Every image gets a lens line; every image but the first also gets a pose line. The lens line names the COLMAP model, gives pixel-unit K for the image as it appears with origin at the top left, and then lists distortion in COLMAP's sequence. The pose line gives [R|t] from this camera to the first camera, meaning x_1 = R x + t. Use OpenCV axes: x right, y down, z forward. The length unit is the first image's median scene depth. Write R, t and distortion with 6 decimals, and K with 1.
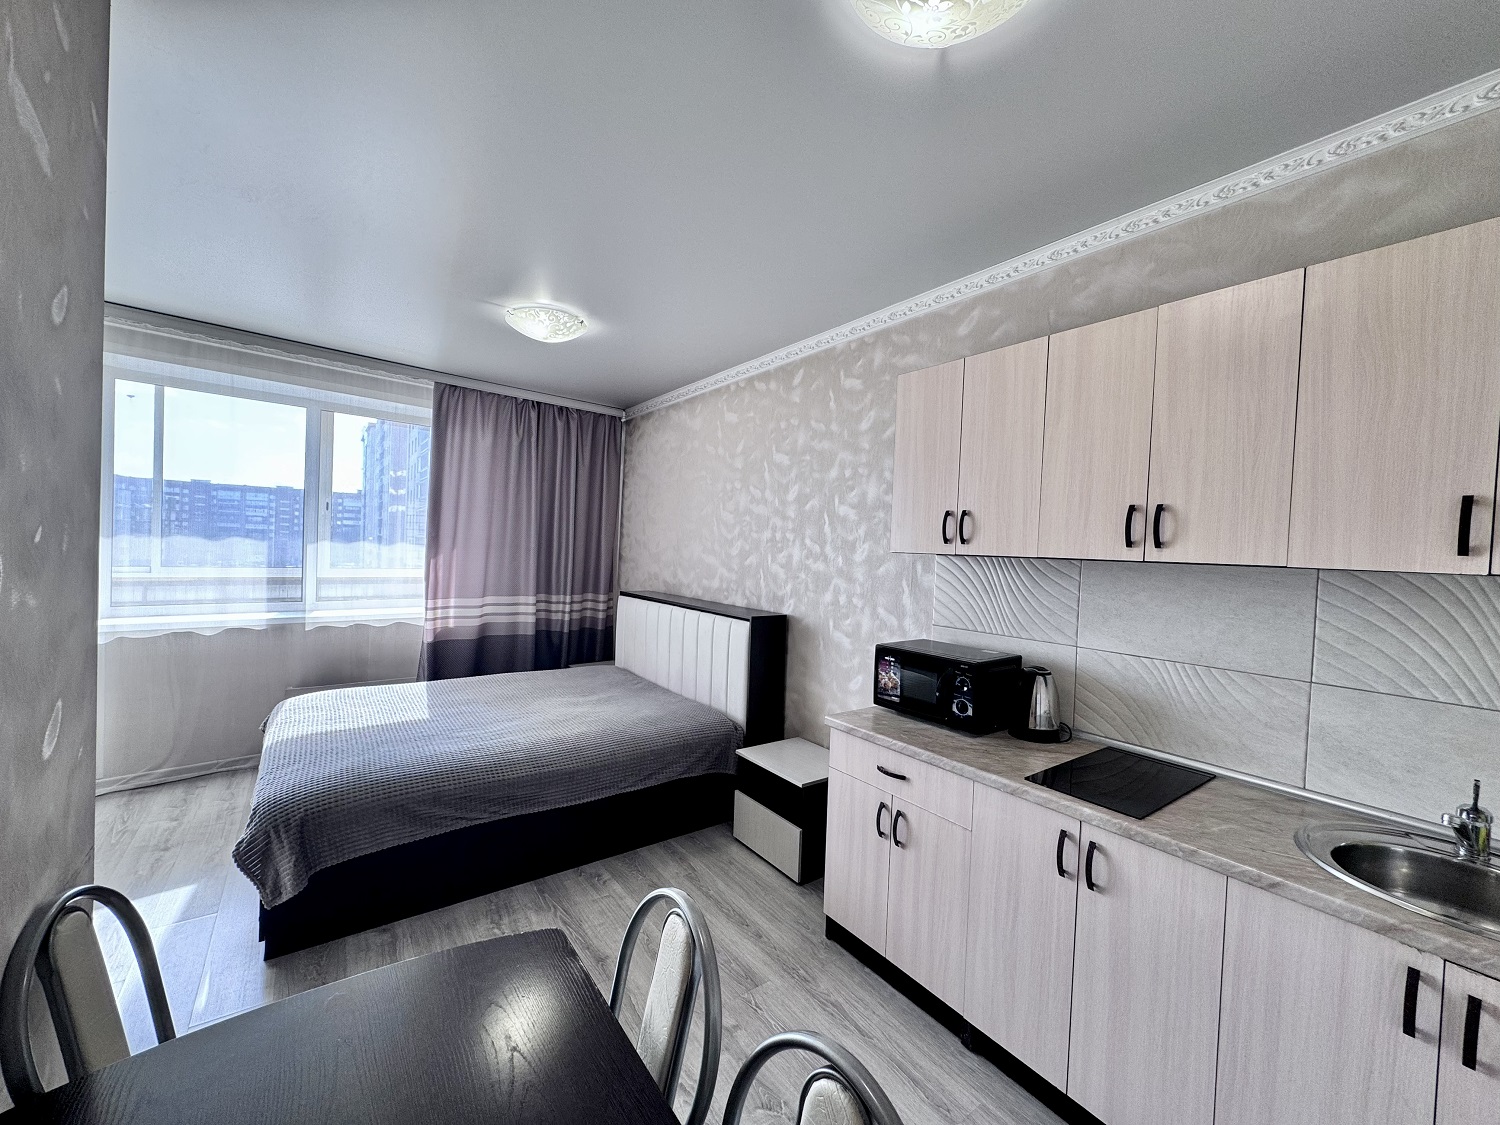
lens RADIAL K [[596.1, 0, 738.3], [0, 596.1, 565.6], [0, 0, 1]] dist [0.000374, -0.000260]
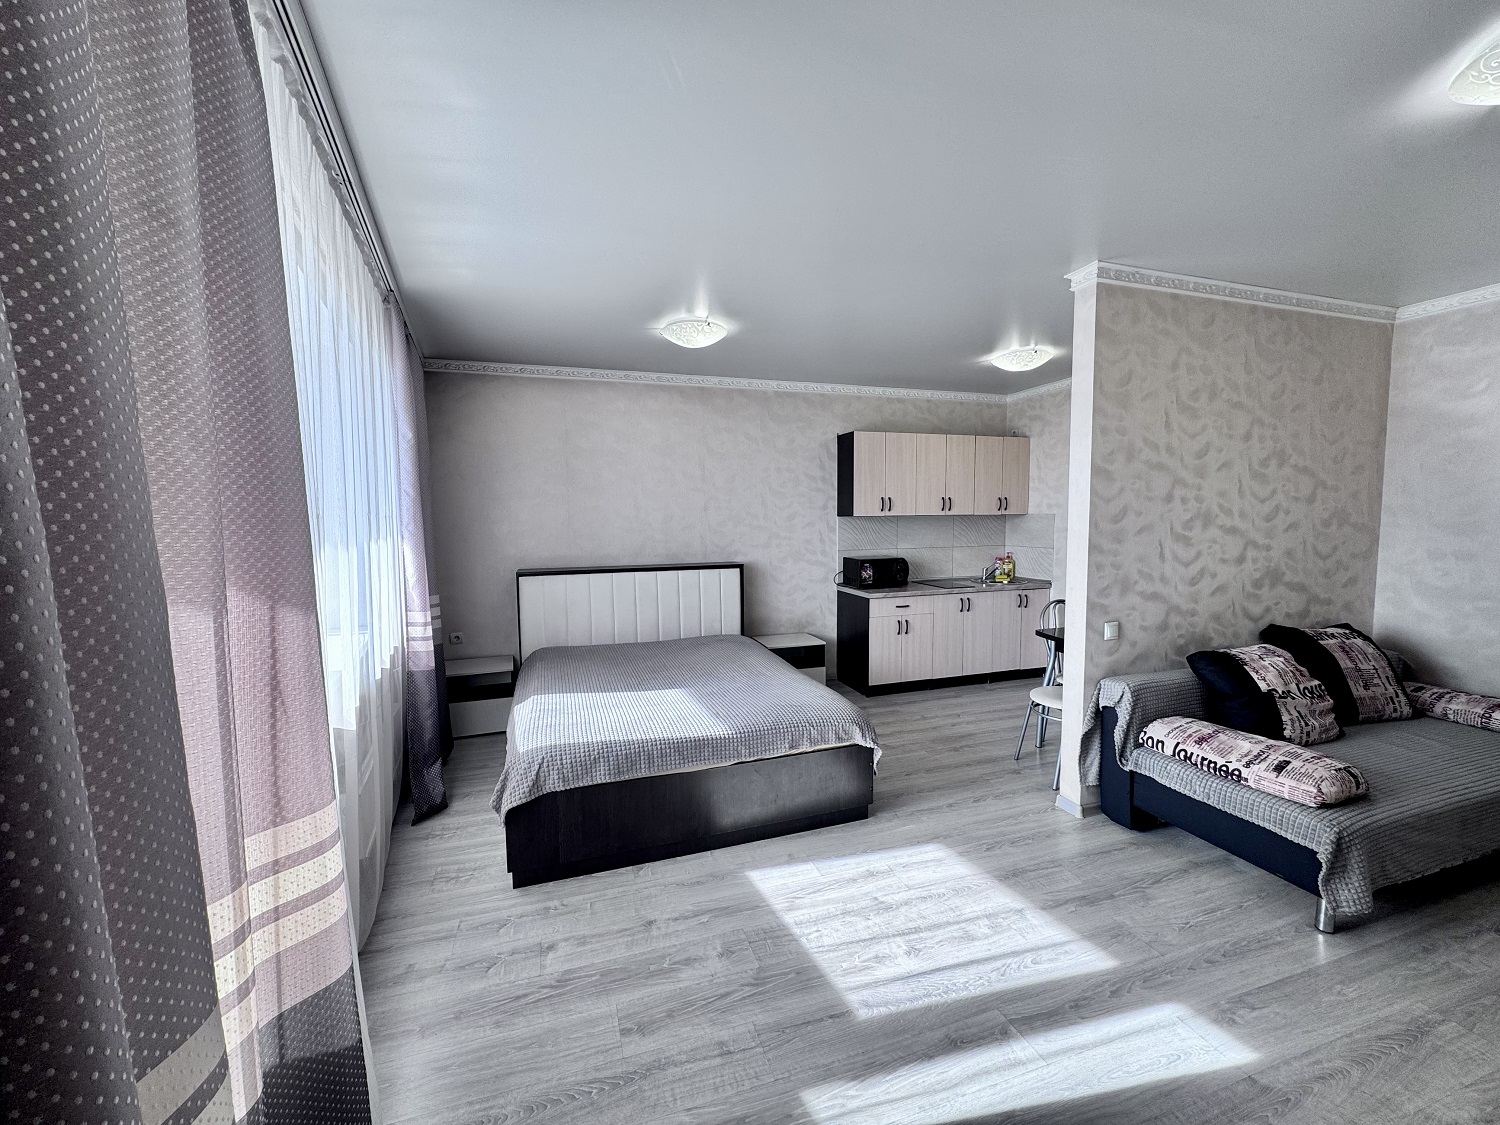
lens RADIAL K [[596.1, 0, 748.0], [0, 596.1, 561.0], [0, 0, 1]] dist [0.000374, -0.000260]
pose [[0.303854, -0.115356, 0.945709, -1.061111], [0.046515, 0.993255, 0.106210, -0.060411], [-0.951582, 0.011717, 0.307170, 0.405386]]
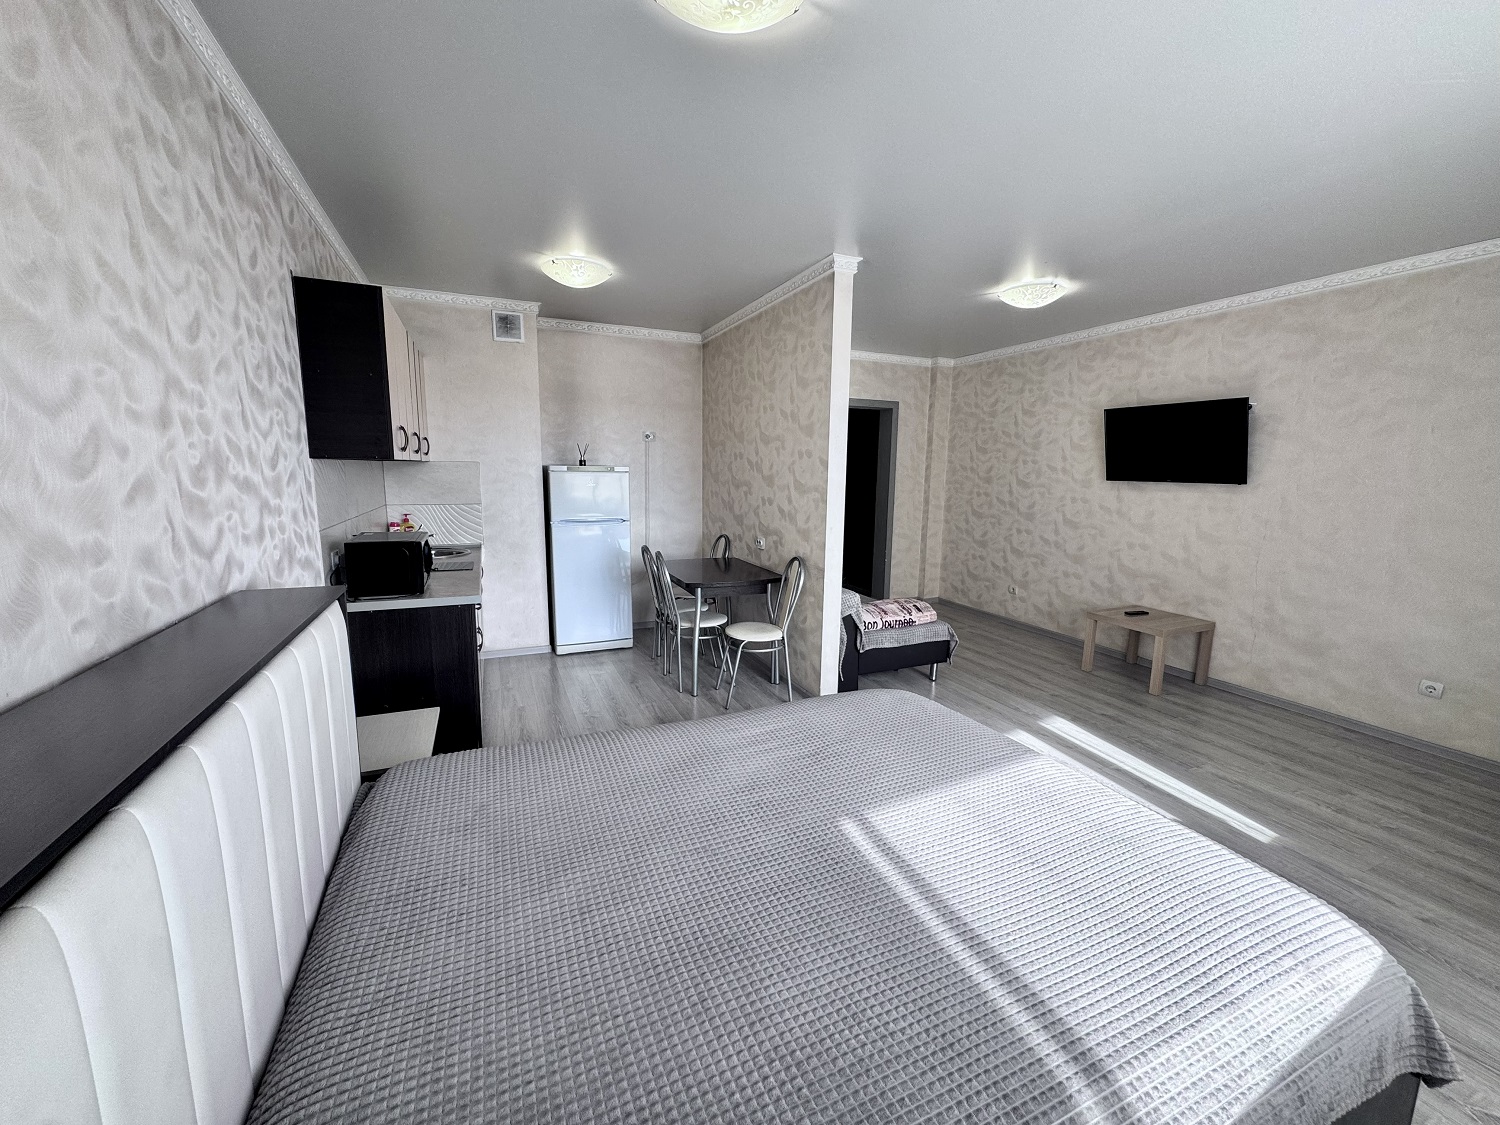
lens RADIAL K [[596.1, 0, 749.9], [0, 596.1, 563.7], [0, 0, 1]] dist [0.000374, -0.000260]
pose [[-0.976755, -0.088839, 0.195085, -0.339544], [-0.051120, 0.980357, 0.190491, -0.043034], [-0.208175, 0.176090, -0.962110, 1.106140]]
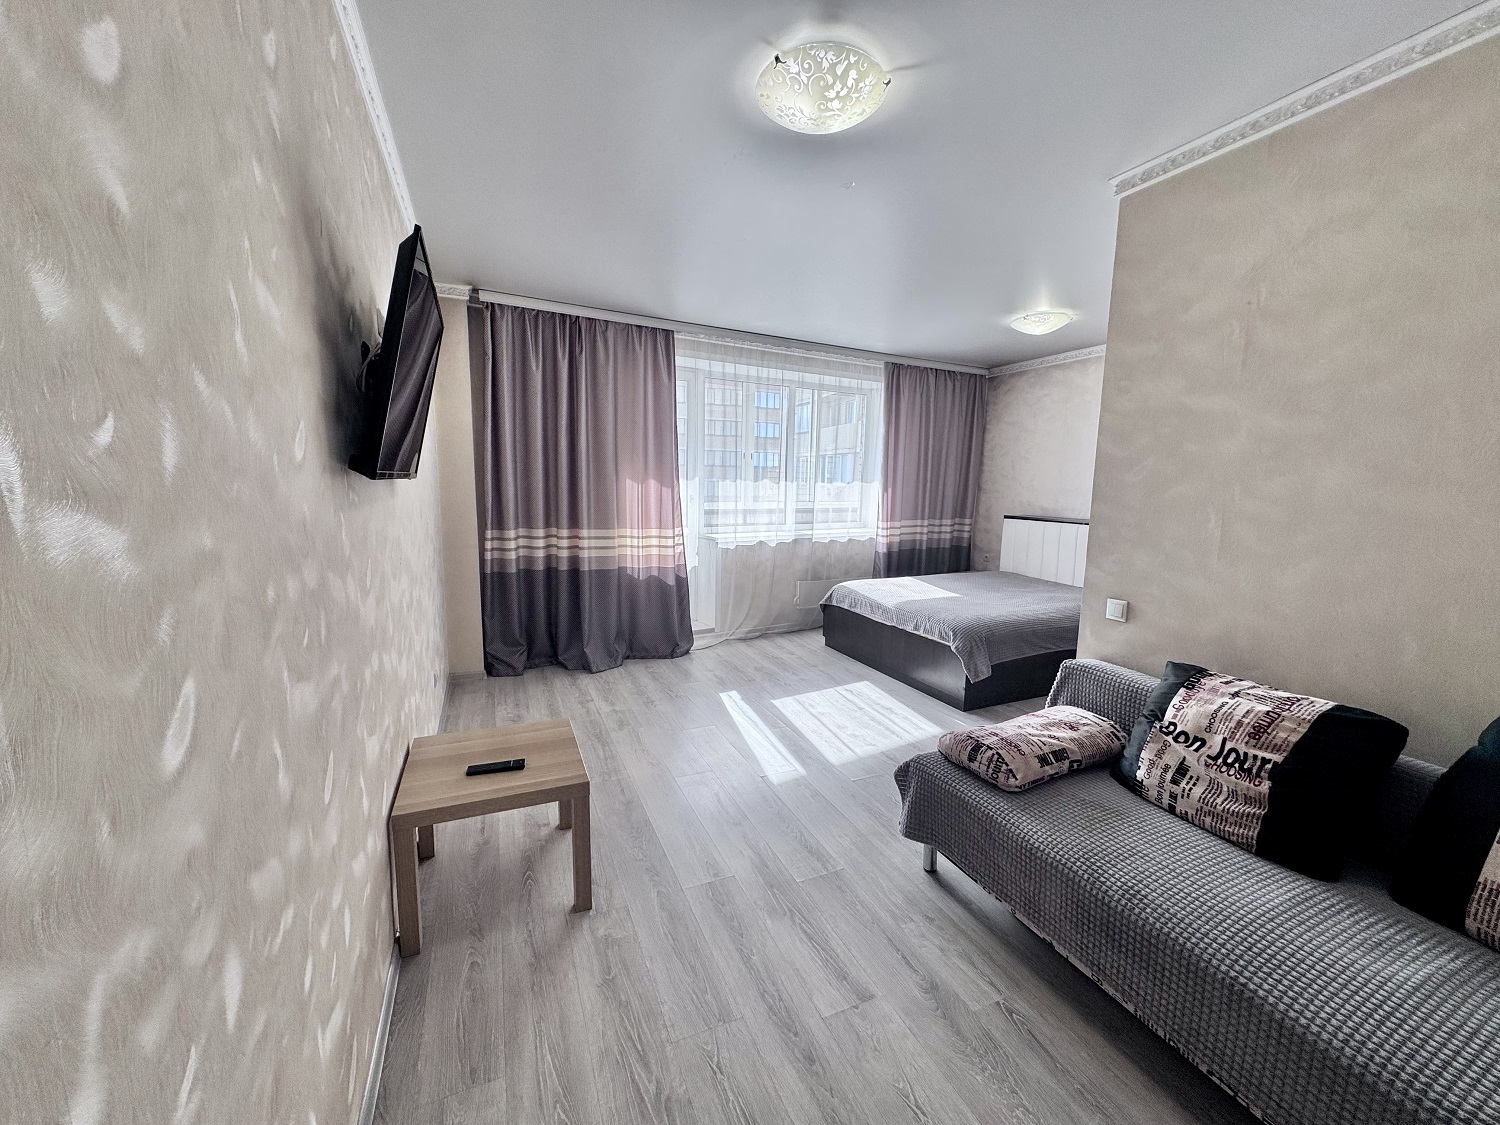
lens RADIAL K [[596.1, 0, 757.5], [0, 596.1, 564.8], [0, 0, 1]] dist [0.000374, -0.000260]
pose [[0.979299, 0.002250, -0.202408, -0.507967], [0.019993, 0.993974, 0.107781, -0.000805], [0.201431, -0.109596, 0.973352, -0.426708]]
